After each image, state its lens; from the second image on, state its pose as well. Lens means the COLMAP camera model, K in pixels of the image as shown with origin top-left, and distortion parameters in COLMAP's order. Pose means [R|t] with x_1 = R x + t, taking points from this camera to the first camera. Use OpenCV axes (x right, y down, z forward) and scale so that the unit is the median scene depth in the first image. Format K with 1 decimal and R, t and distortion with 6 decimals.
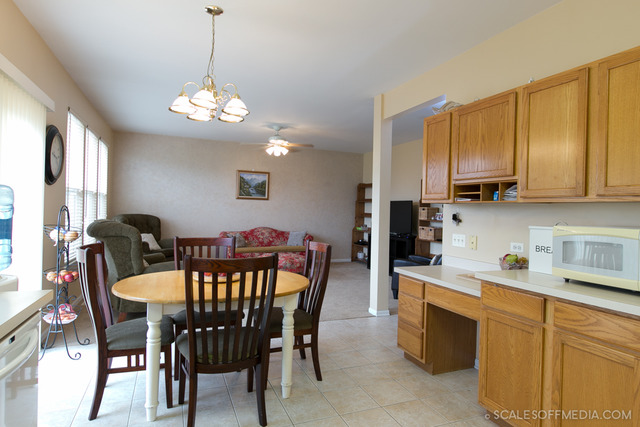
lens RADIAL K [[372.2, 0, 320.0], [0, 372.2, 213.5], [0, 0, 1]] dist [-0.000233, 0.000400]
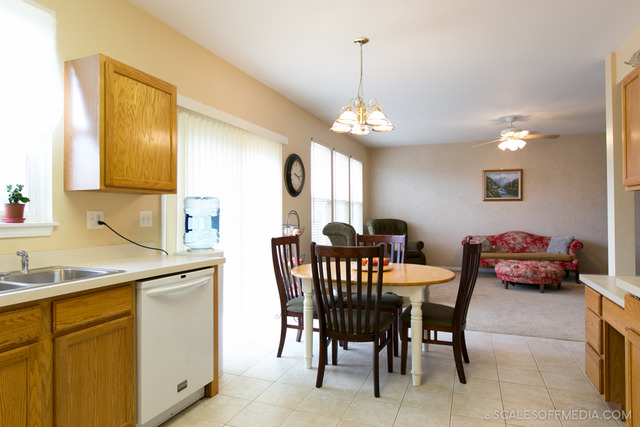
lens RADIAL K [[389.1, 0, 320.0], [0, 389.1, 213.5], [0, 0, 1]] dist [0.001913, 0.001988]
pose [[0.724486, -0.029097, -0.688675, 0.188677], [0.015571, 0.999545, -0.025850, 0.013669], [0.689113, 0.008005, 0.724609, 0.006454]]
